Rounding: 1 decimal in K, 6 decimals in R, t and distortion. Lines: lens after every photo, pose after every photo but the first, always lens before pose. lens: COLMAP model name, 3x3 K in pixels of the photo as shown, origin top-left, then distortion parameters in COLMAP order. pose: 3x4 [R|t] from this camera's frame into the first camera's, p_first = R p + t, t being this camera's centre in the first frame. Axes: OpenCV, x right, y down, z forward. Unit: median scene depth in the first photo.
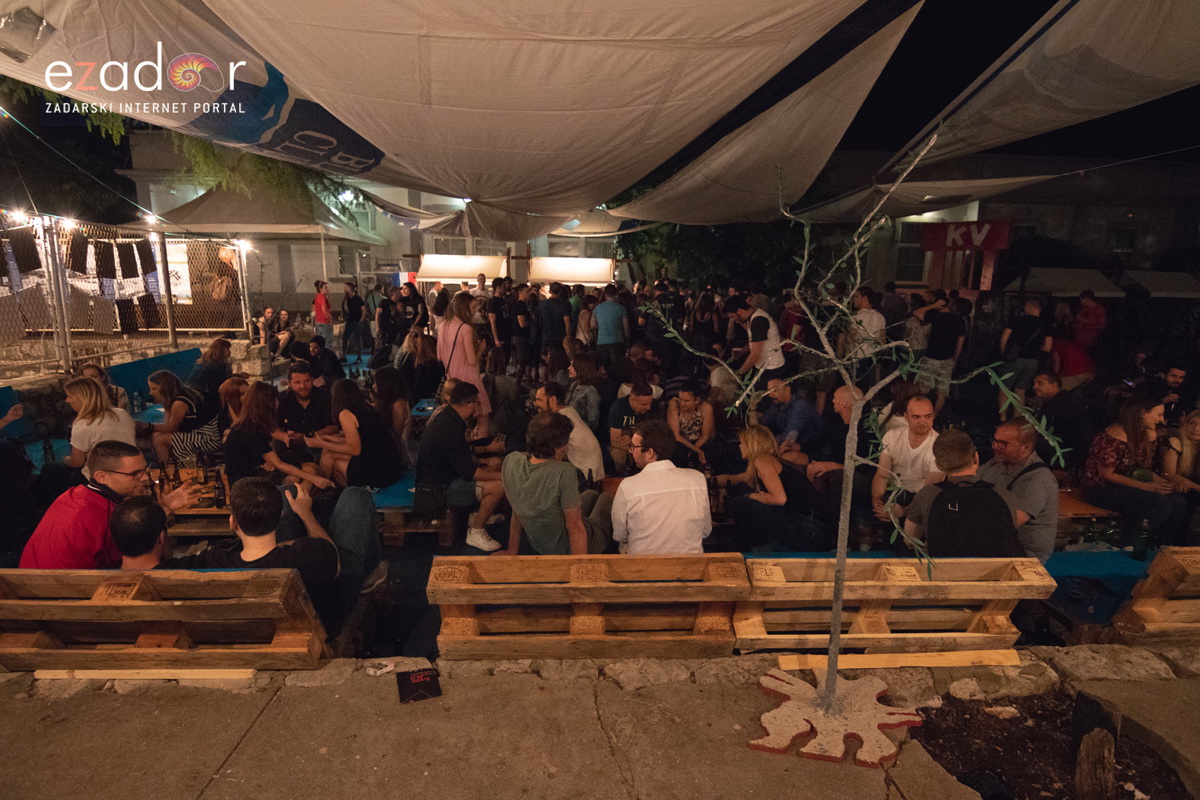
lens RADIAL K [[616.7, 0, 600.0], [0, 616.7, 400.0], [0, 0, 1]] dist [-0.003528, -0.000458]
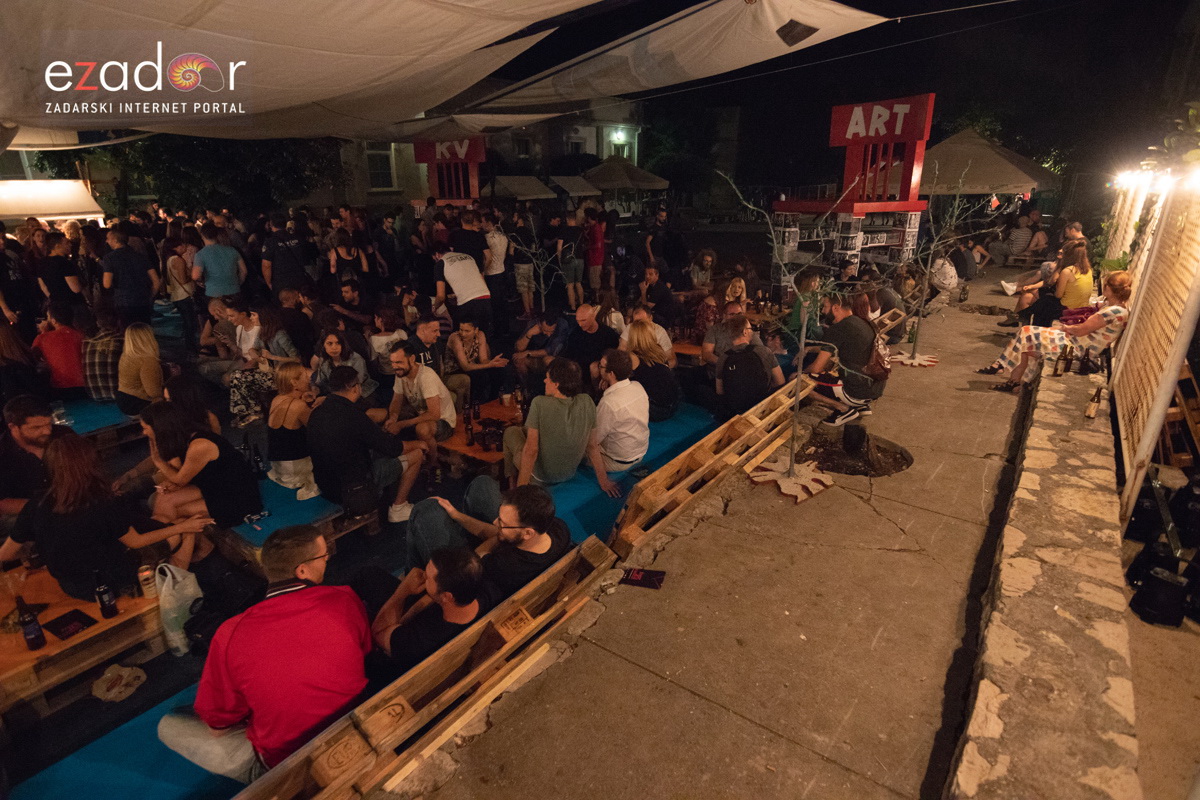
lens RADIAL K [[629.6, 0, 600.0], [0, 629.6, 400.0], [0, 0, 1]] dist [-0.056241, -0.000090]
pose [[0.634441, -0.277475, 0.721452, -0.664633], [0.164515, 0.960436, 0.224716, -0.120632], [-0.755261, -0.023879, 0.654989, 0.110663]]
